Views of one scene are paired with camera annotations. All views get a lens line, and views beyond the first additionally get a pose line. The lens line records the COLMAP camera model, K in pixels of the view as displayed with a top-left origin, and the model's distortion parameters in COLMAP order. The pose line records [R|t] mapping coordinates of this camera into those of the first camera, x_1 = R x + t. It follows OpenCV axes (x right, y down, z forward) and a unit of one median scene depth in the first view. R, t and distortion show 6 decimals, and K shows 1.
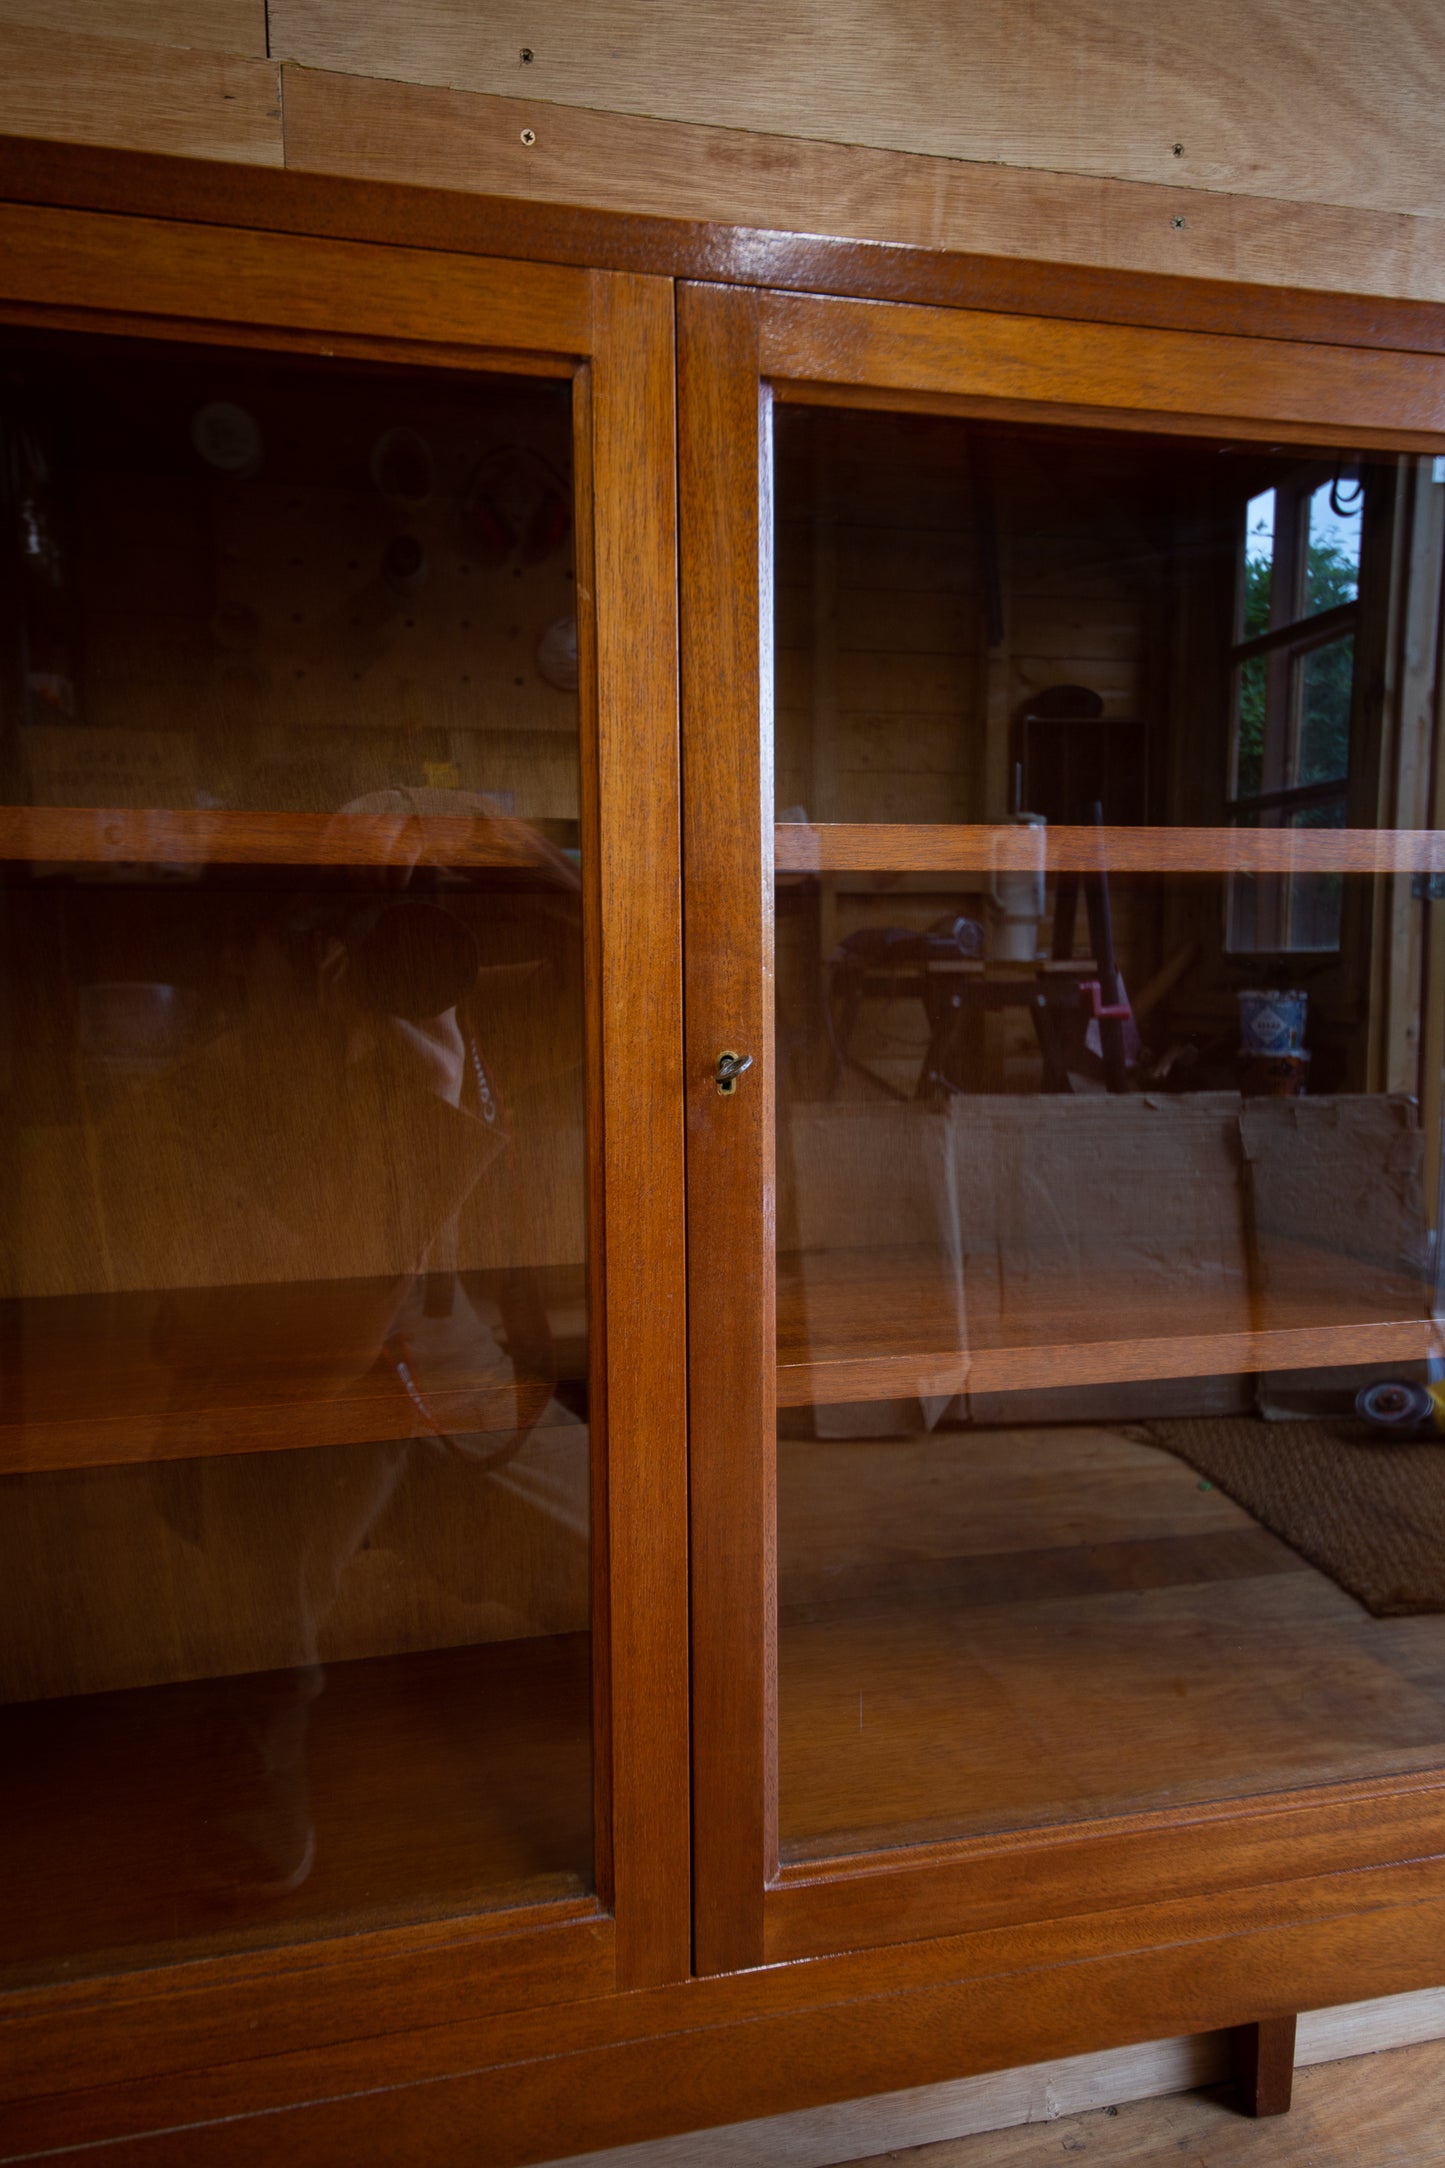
lens RADIAL K [[1354.0, 0, 715.4], [0, 1354.0, 1089.0], [0, 0, 1]] dist [0.061773, -0.044648]
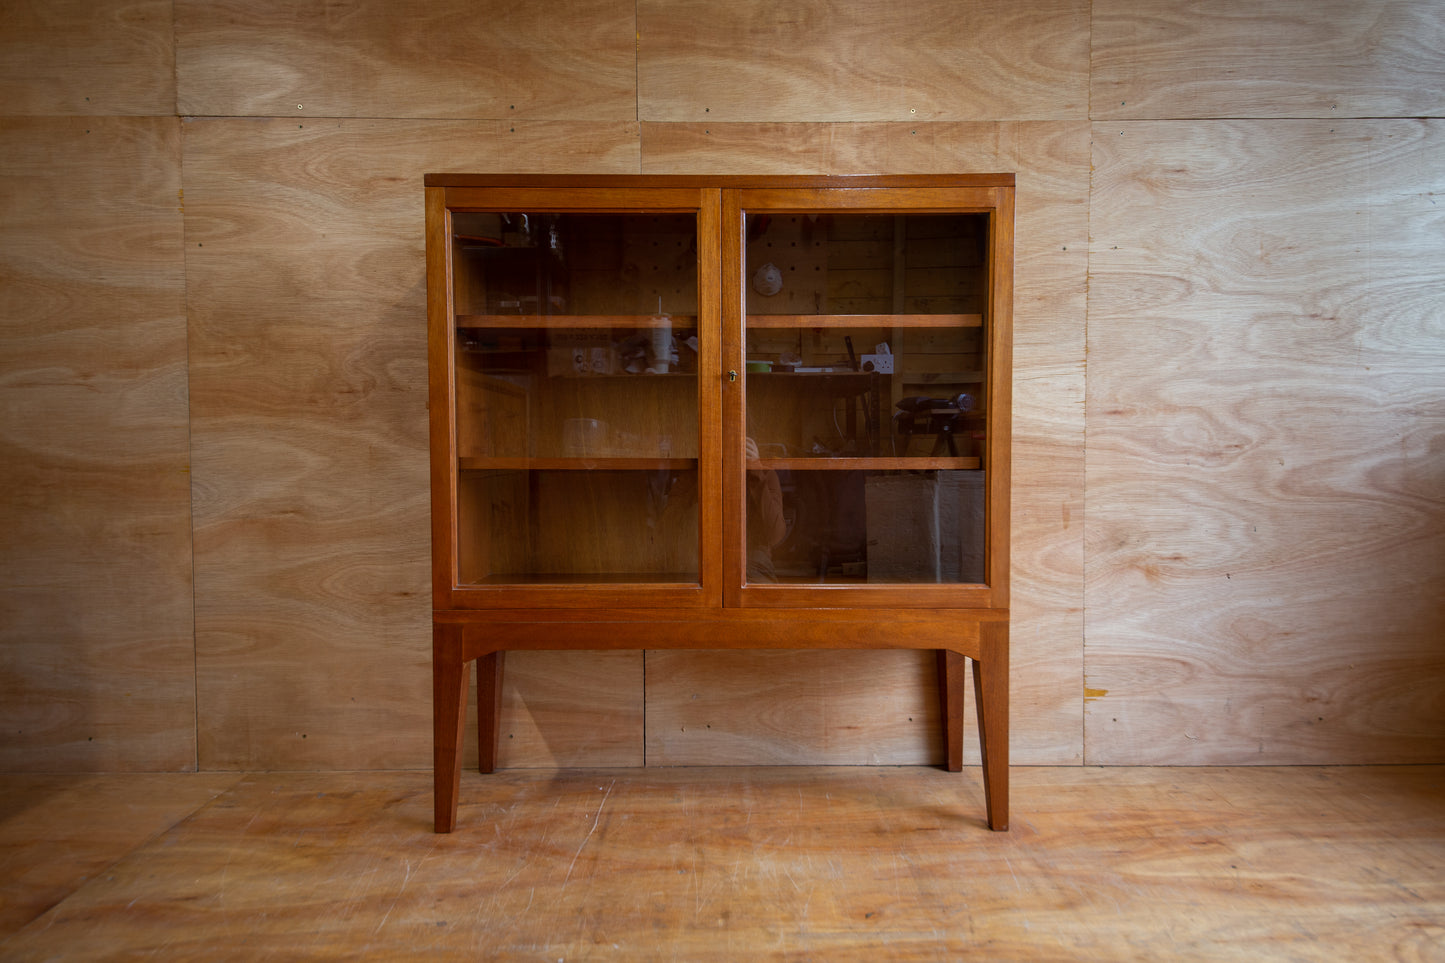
lens RADIAL K [[841.4, 0, 721.2], [0, 841.4, 484.7], [0, 0, 1]] dist [0.053958, -0.043856]
pose [[0.975343, 0.010335, -0.220451, 0.356701], [-0.025179, 0.997592, -0.064631, 0.320079], [0.219252, 0.068588, 0.973254, -0.959280]]
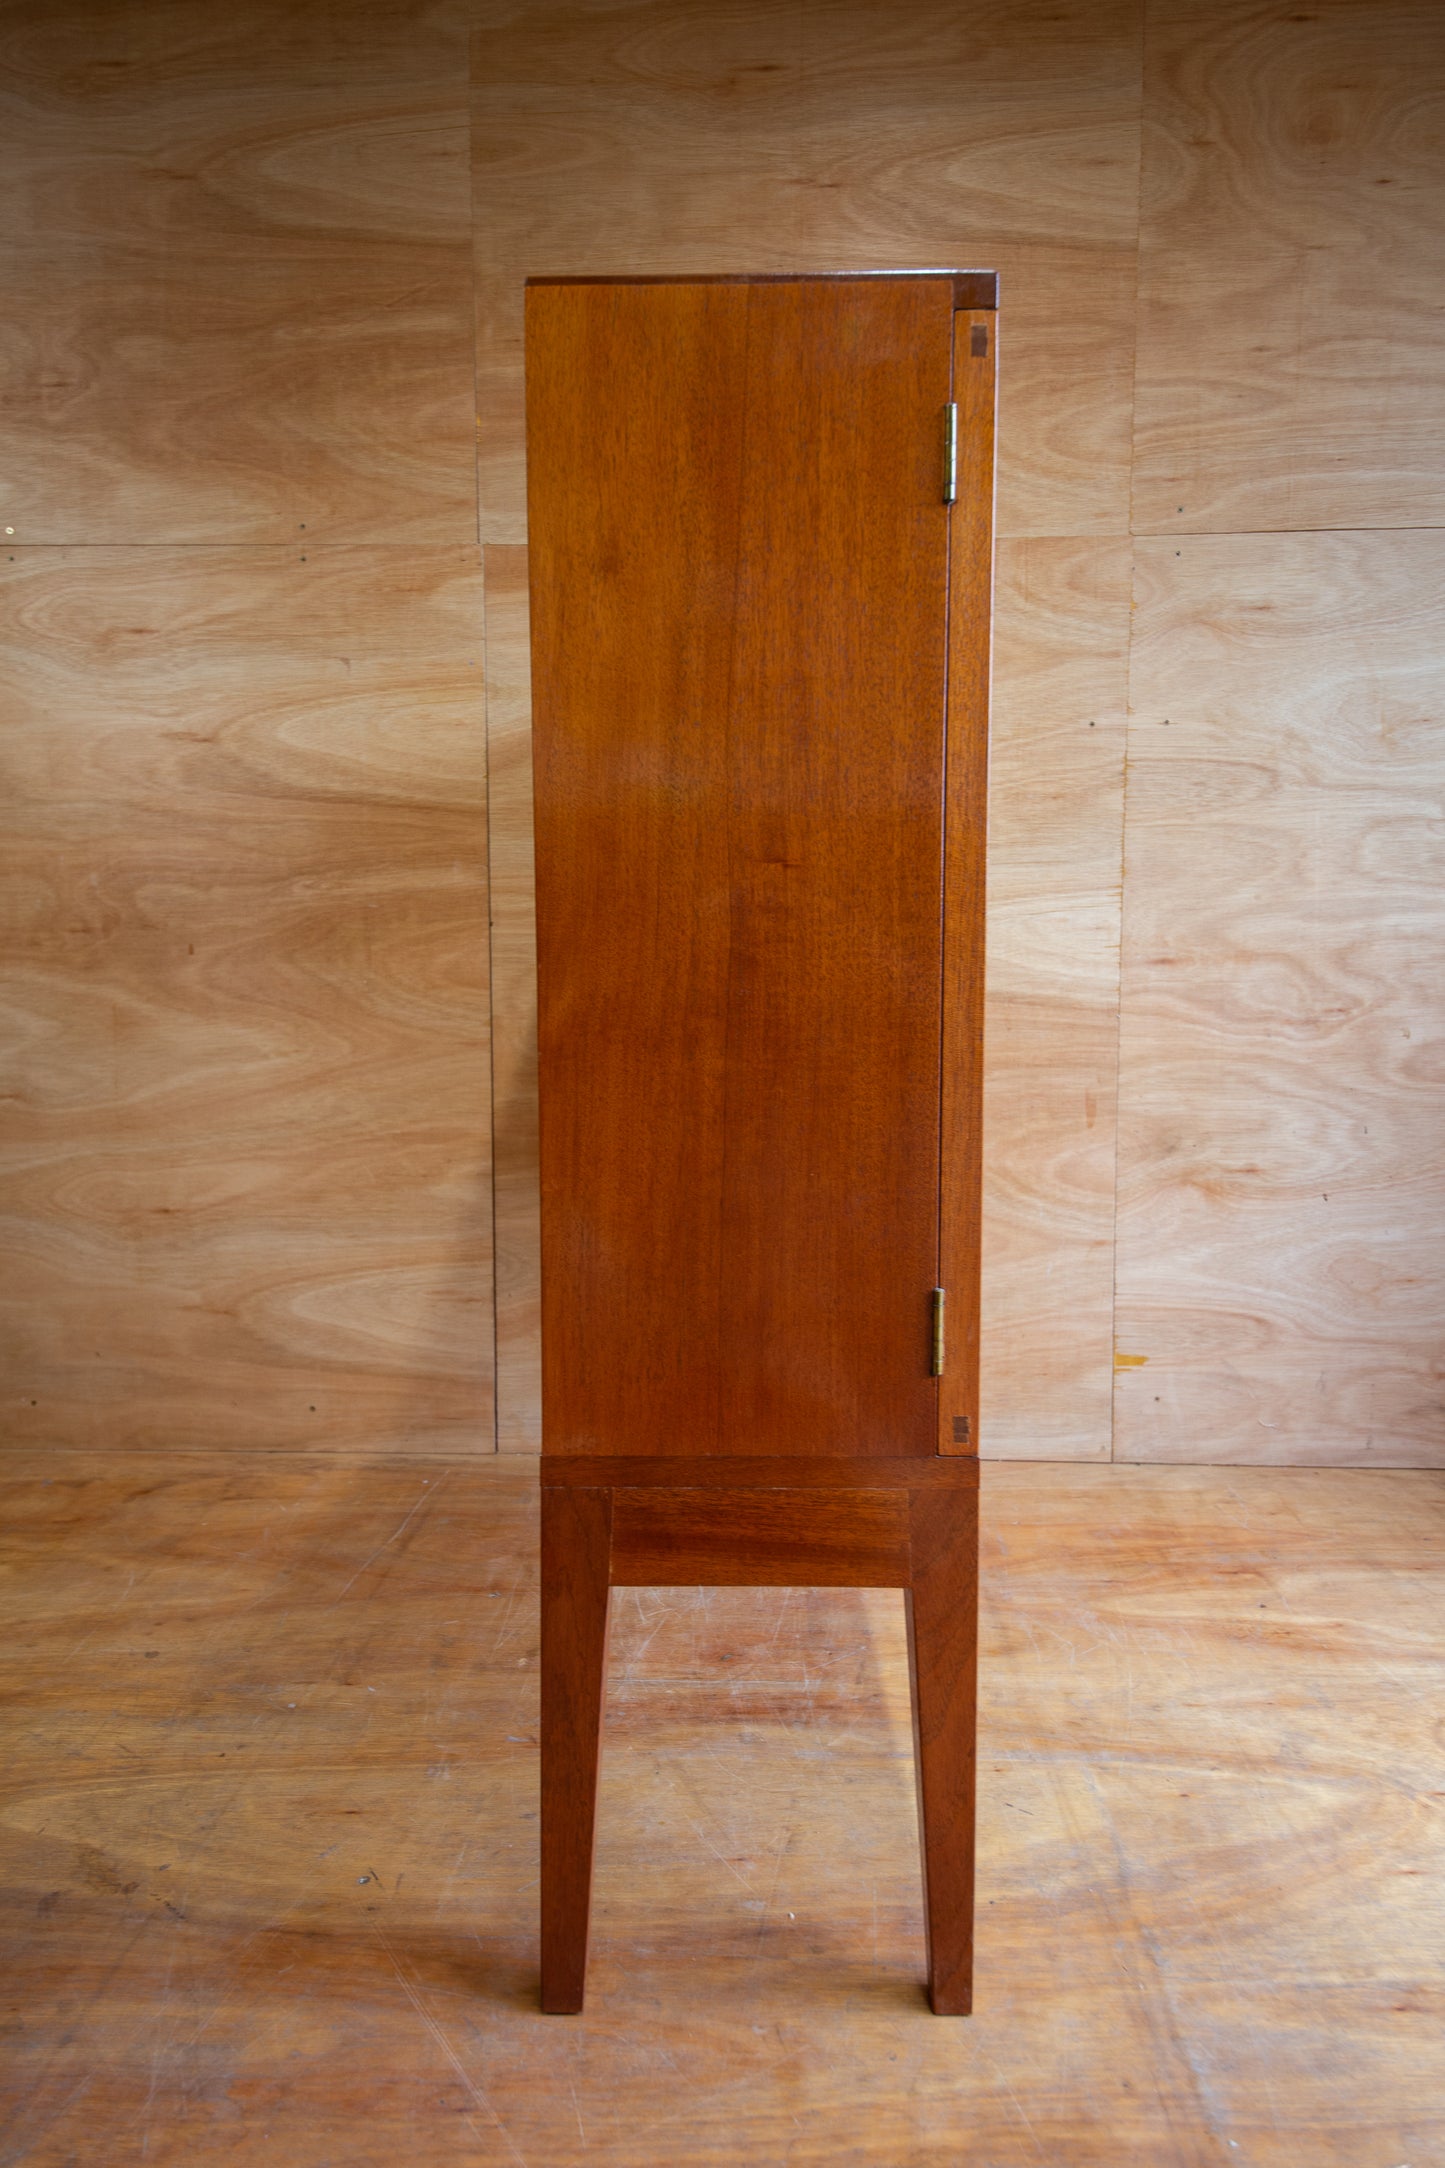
lens RADIAL K [[1262.3, 0, 722.3], [0, 1262.3, 1081.4], [0, 0, 1]] dist [0.053958, -0.043856]
pose [[0.963942, 0.023873, -0.265039, 0.683643], [-0.032511, 0.999072, -0.028251, 0.275875], [0.264119, 0.035849, 0.963824, -1.009856]]
